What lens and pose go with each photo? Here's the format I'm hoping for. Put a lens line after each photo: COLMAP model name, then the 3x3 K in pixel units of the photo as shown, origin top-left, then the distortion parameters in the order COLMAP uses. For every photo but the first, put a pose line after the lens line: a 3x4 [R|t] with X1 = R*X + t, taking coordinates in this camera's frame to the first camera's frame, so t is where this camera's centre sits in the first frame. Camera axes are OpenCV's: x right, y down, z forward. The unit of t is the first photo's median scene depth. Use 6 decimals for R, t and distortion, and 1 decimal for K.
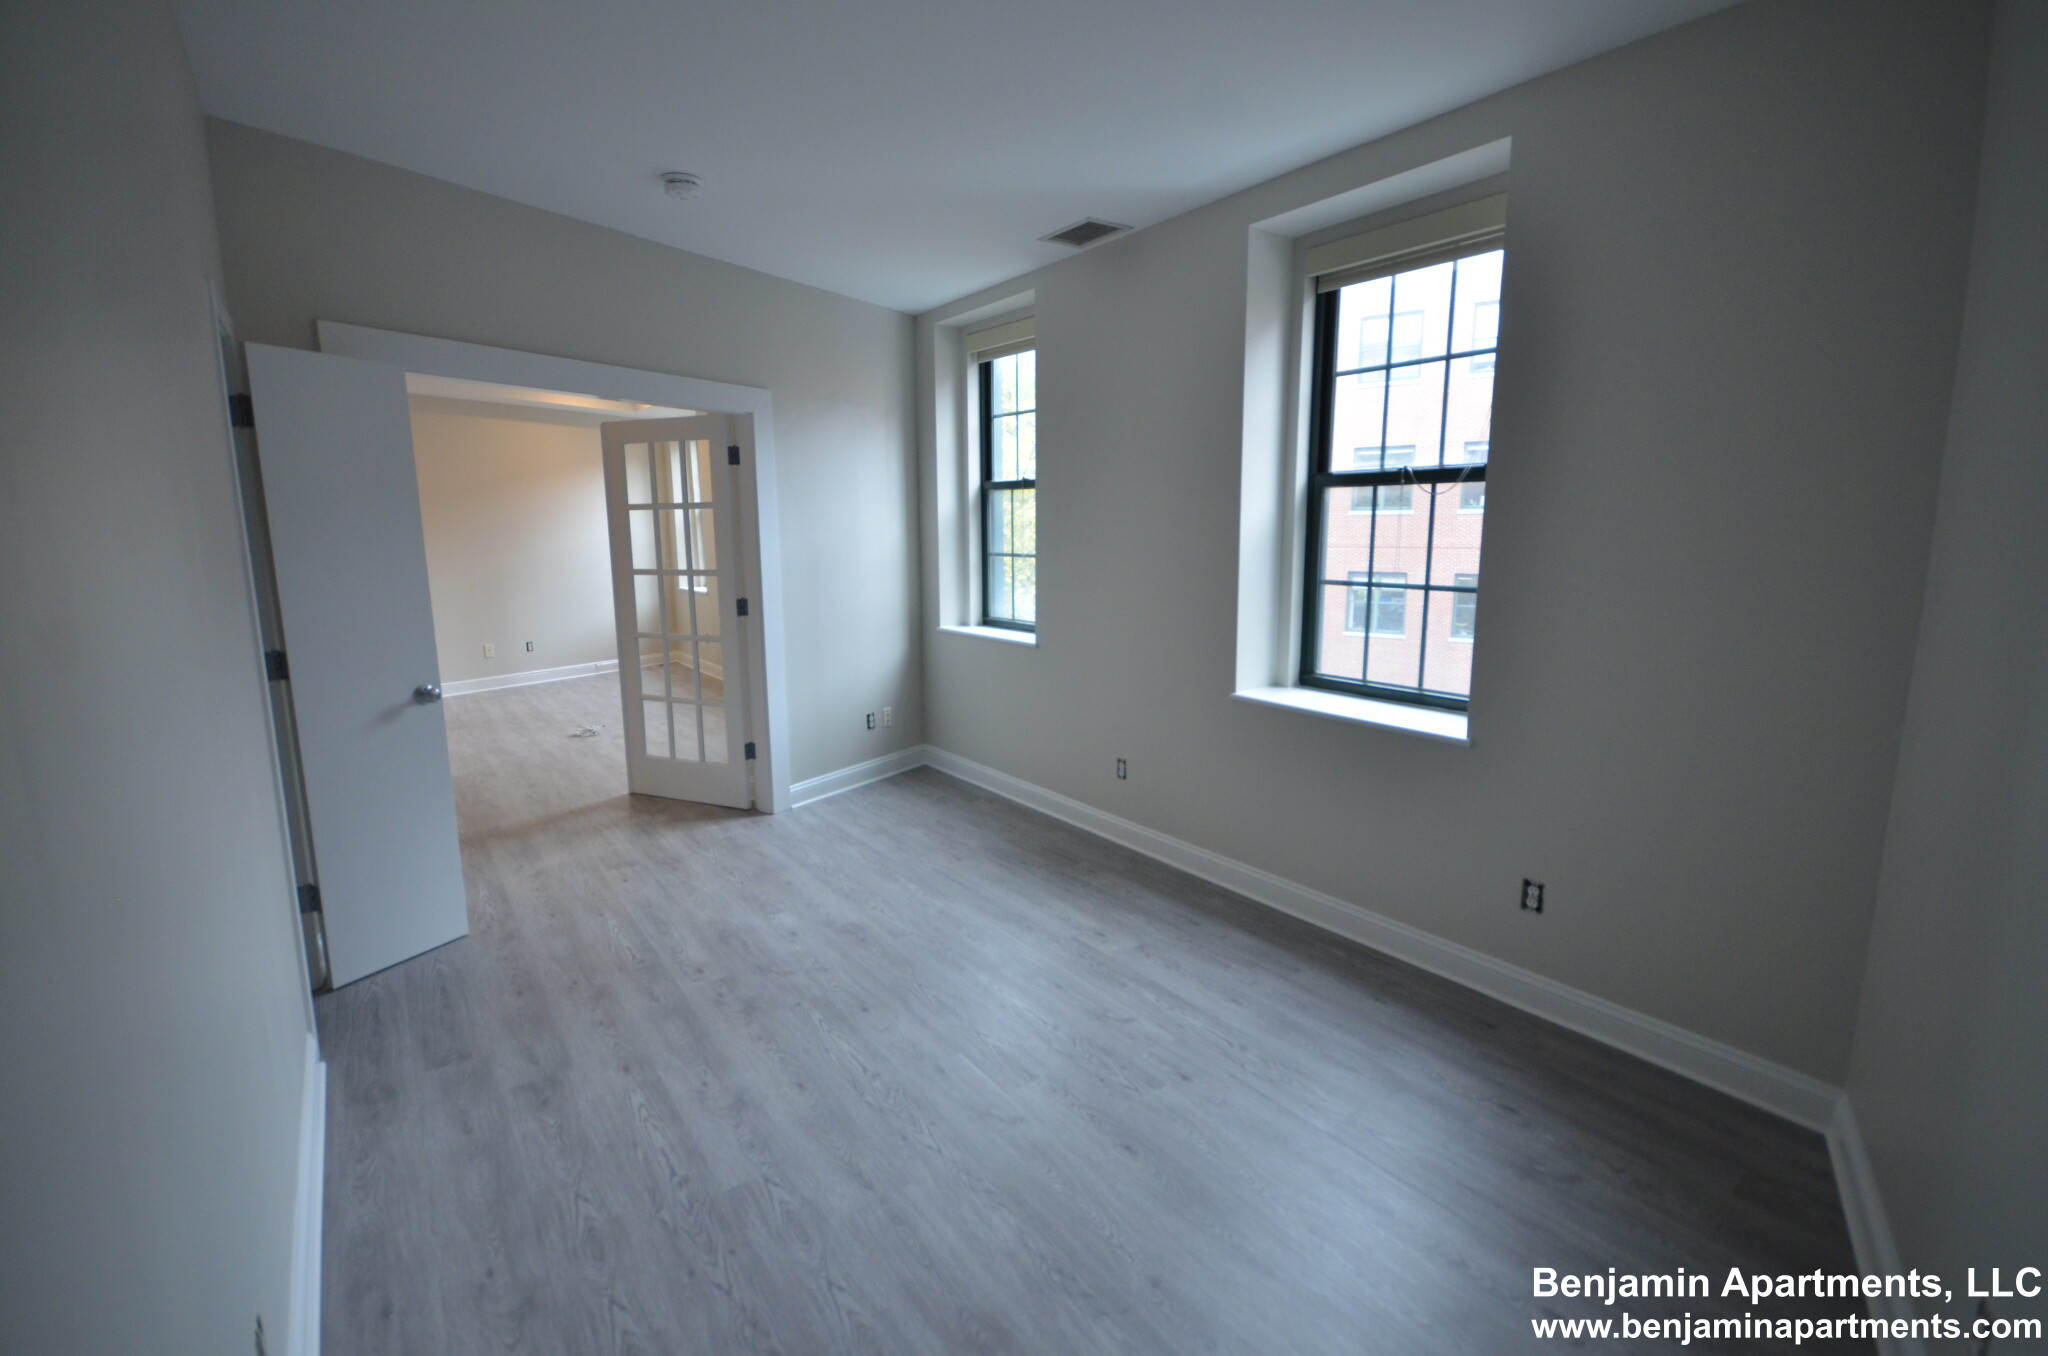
lens RADIAL K [[925.5, 0, 1027.3], [0, 925.5, 683.8], [0, 0, 1]] dist [0.000230, 0.000080]
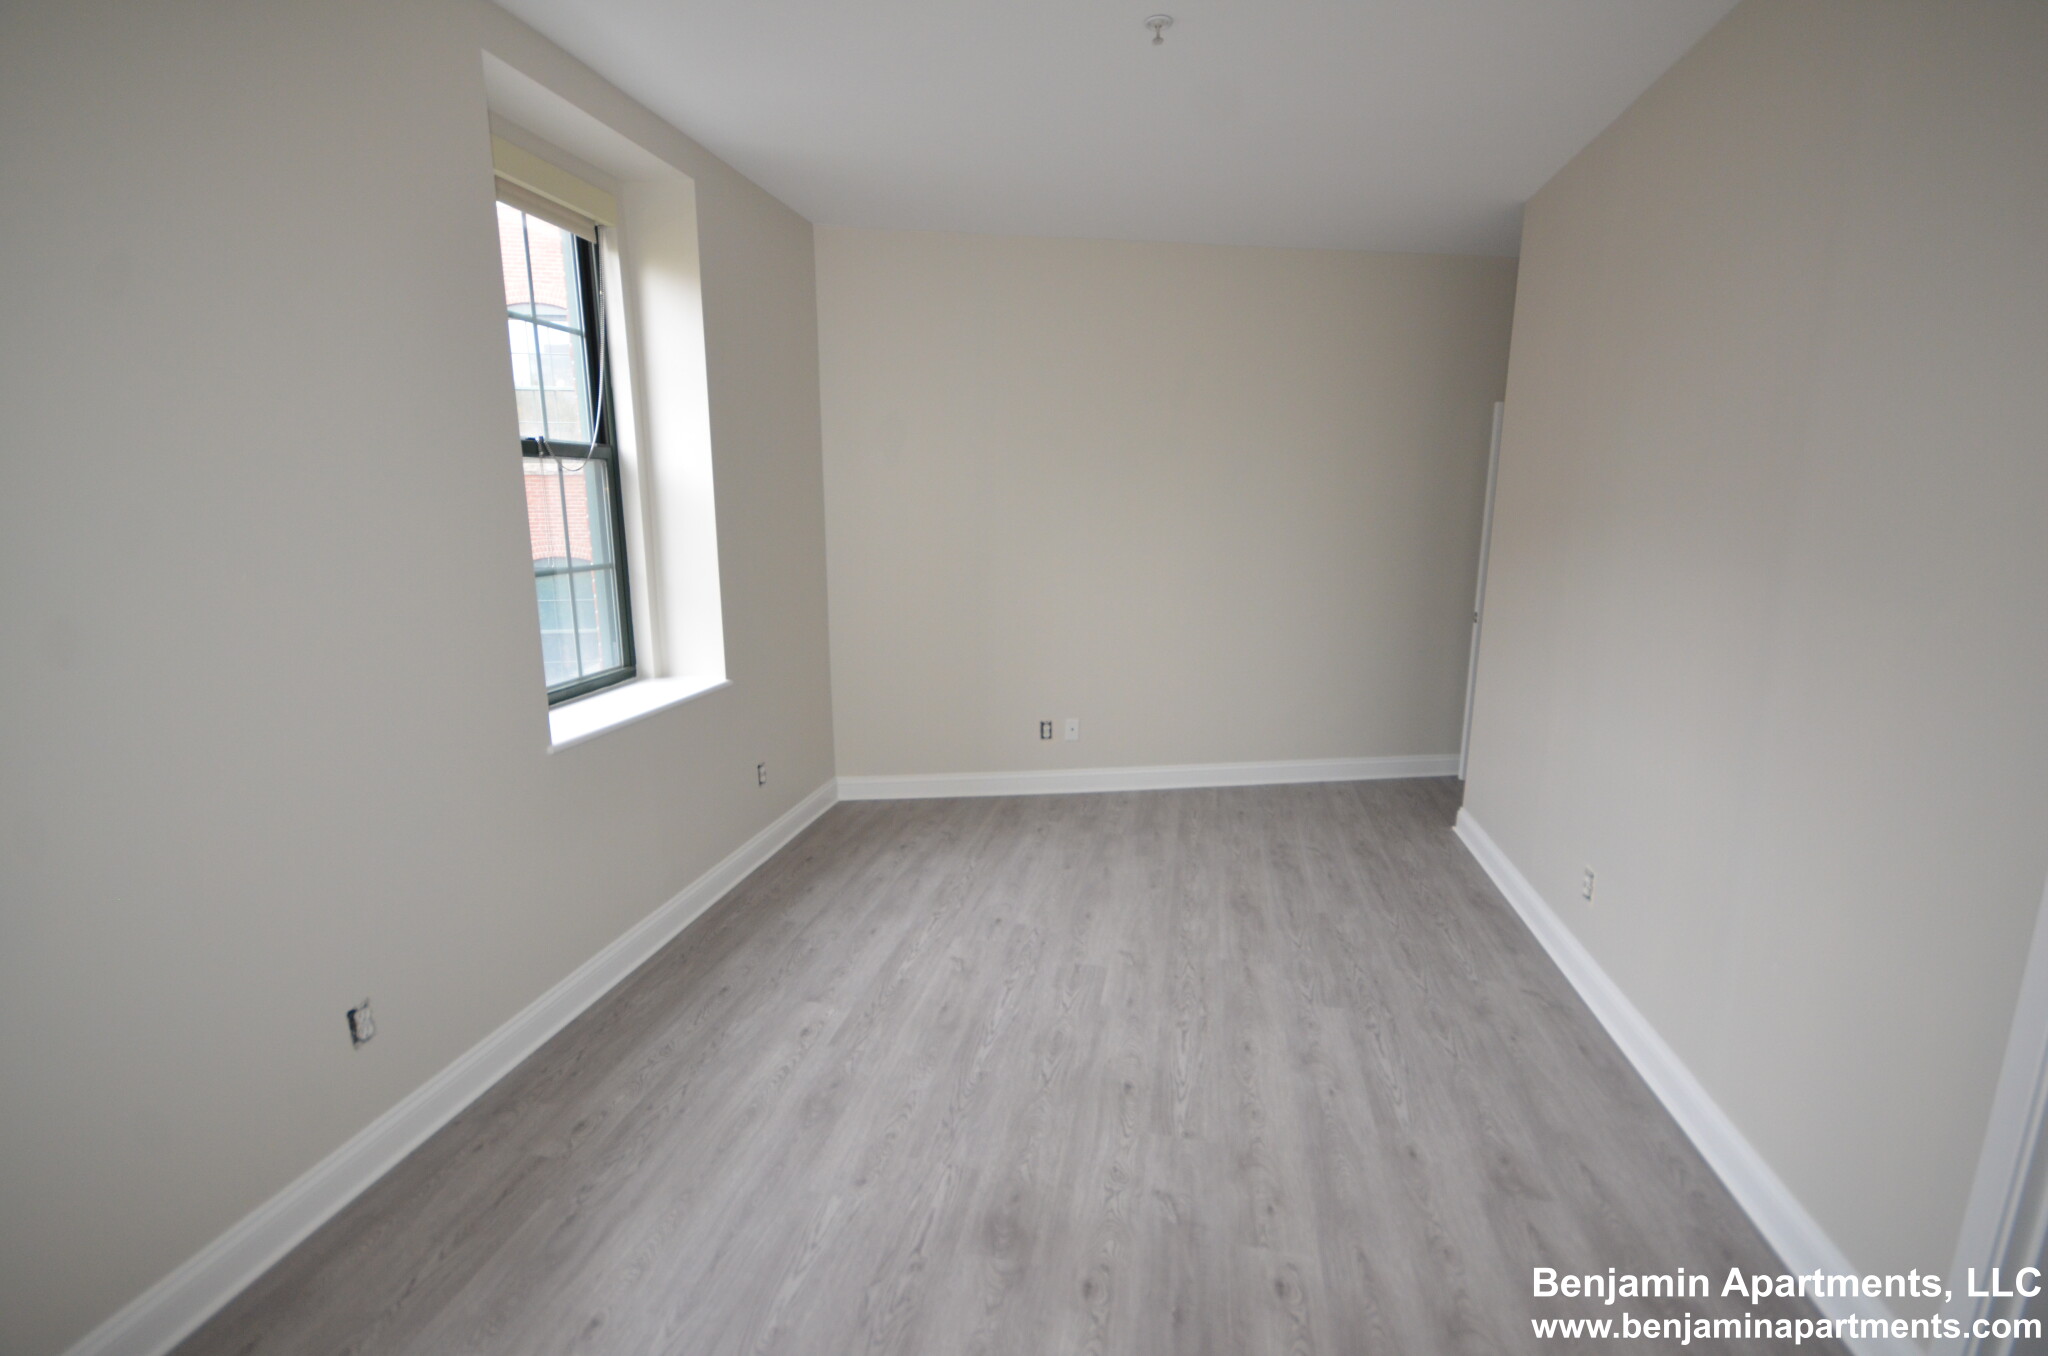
lens RADIAL K [[925.5, 0, 1027.3], [0, 925.5, 683.8], [0, 0, 1]] dist [0.000230, 0.000080]
pose [[-0.691682, -0.137705, 0.708952, -0.722184], [0.122974, 0.944861, 0.303506, -0.281896], [-0.711655, 0.297112, -0.636609, 1.643047]]
